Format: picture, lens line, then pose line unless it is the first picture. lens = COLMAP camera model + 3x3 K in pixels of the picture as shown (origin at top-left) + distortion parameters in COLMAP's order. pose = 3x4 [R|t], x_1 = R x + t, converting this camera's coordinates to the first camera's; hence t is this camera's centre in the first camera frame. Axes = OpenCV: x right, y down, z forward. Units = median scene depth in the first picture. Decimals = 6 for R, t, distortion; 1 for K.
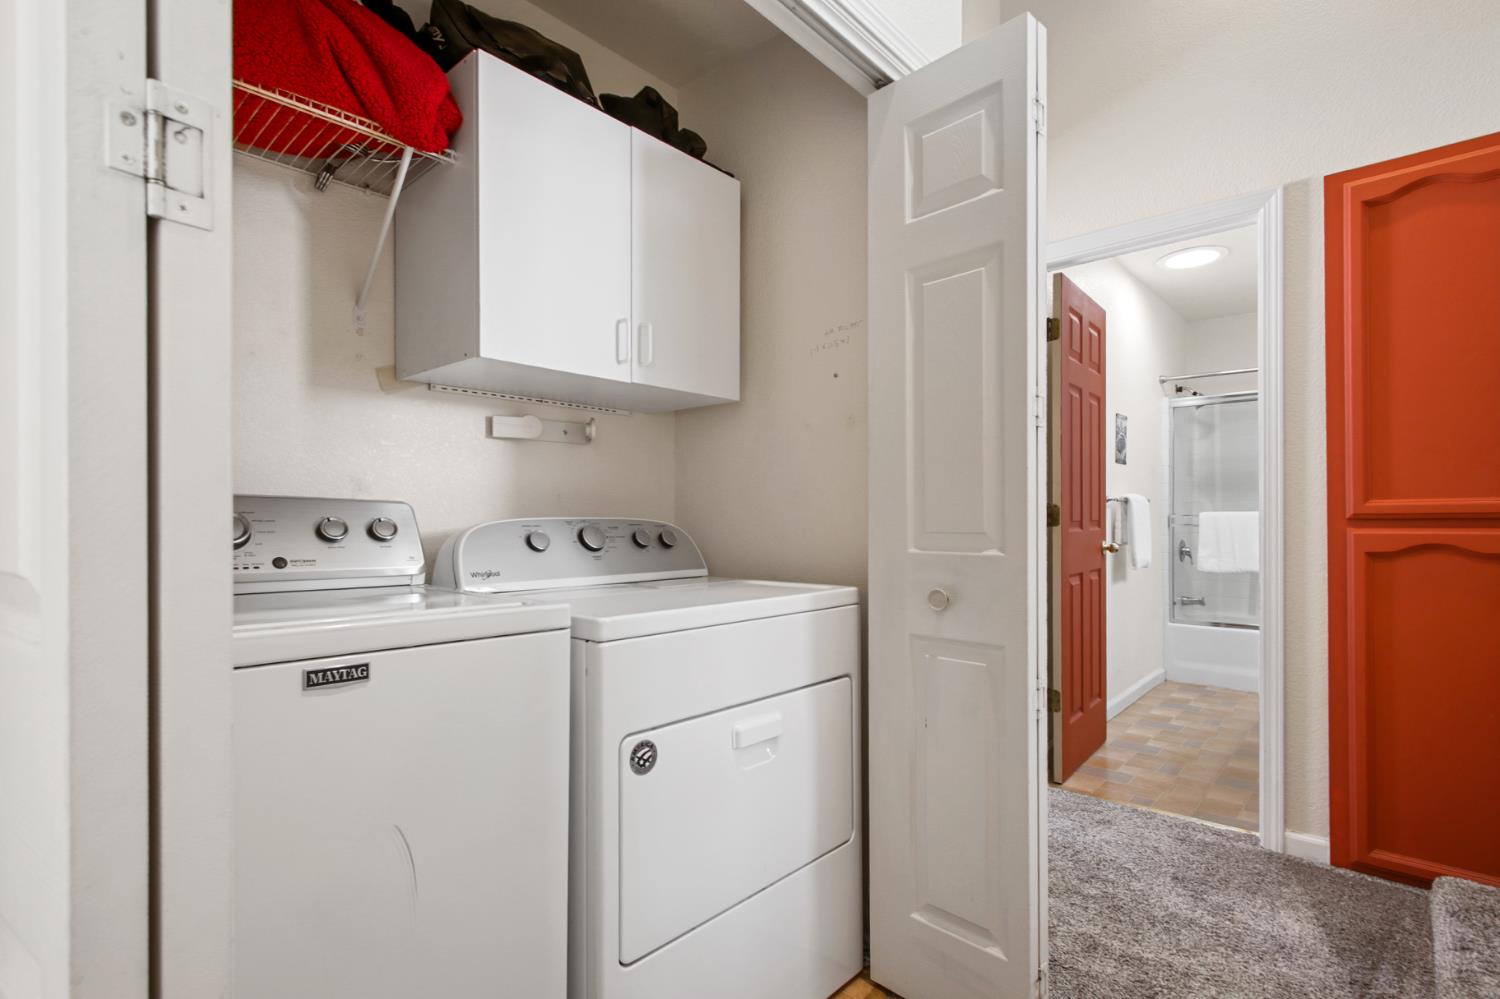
lens RADIAL K [[717.9, 0, 757.9], [0, 717.9, 519.1], [0, 0, 1]] dist [0.000322, 0.000506]
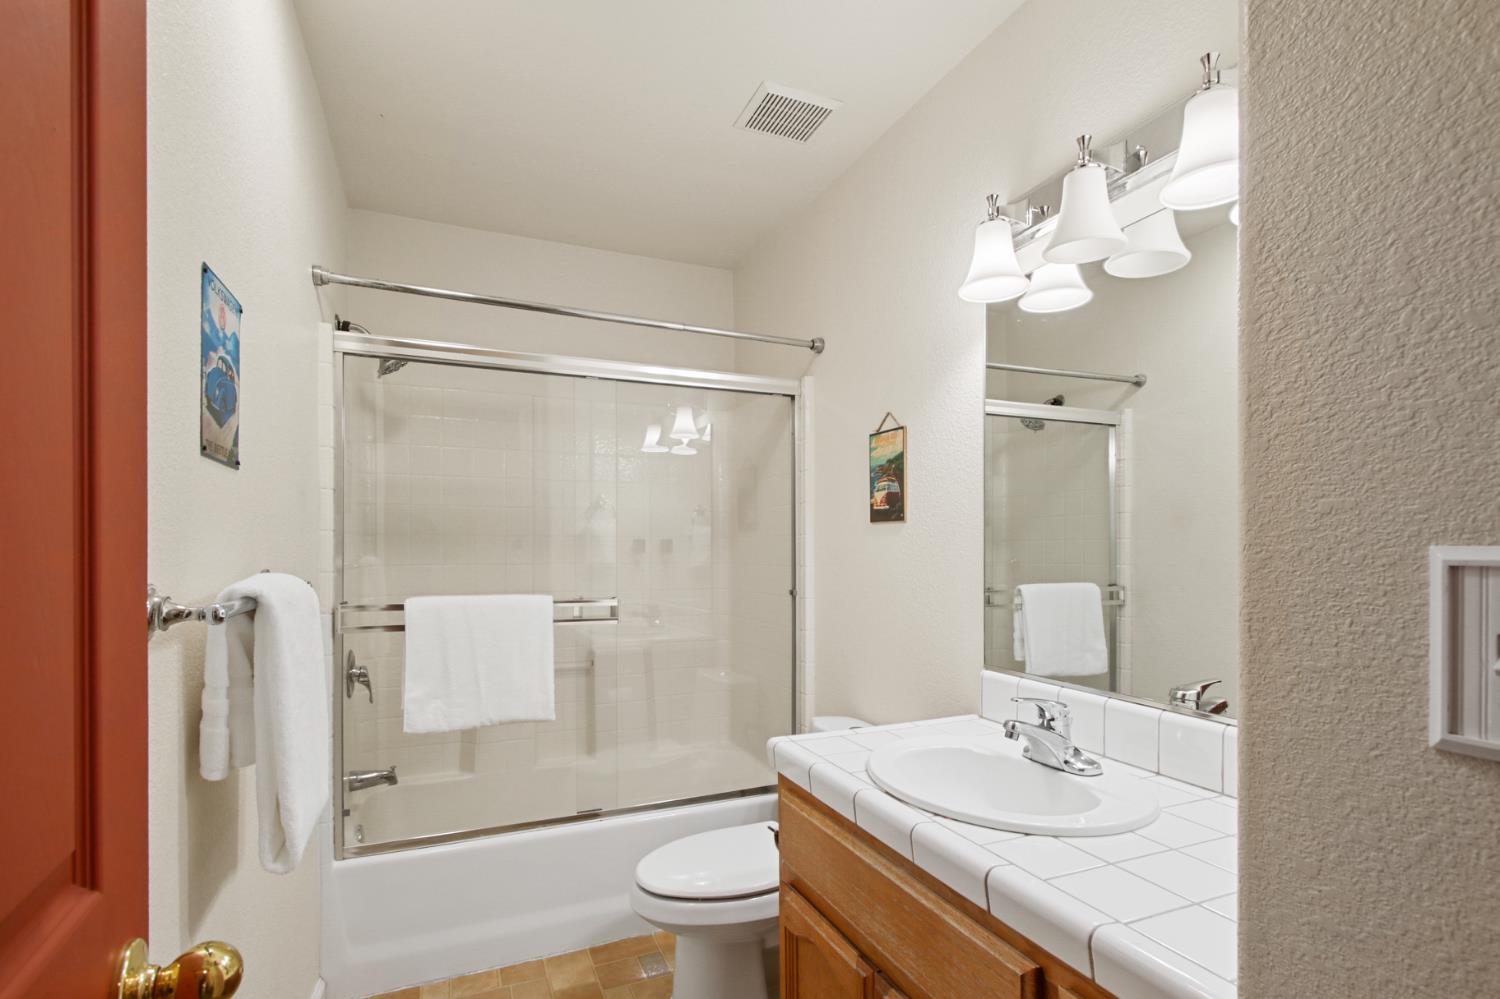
lens RADIAL K [[714.9, 0, 749.4], [0, 714.9, 549.9], [0, 0, 1]] dist [-0.000585, -0.000022]
pose [[0.417403, 0.001557, 0.908720, 0.341464], [-0.001474, 0.999998, -0.001036, -0.043611], [-0.908721, -0.000907, 0.417404, 0.701231]]
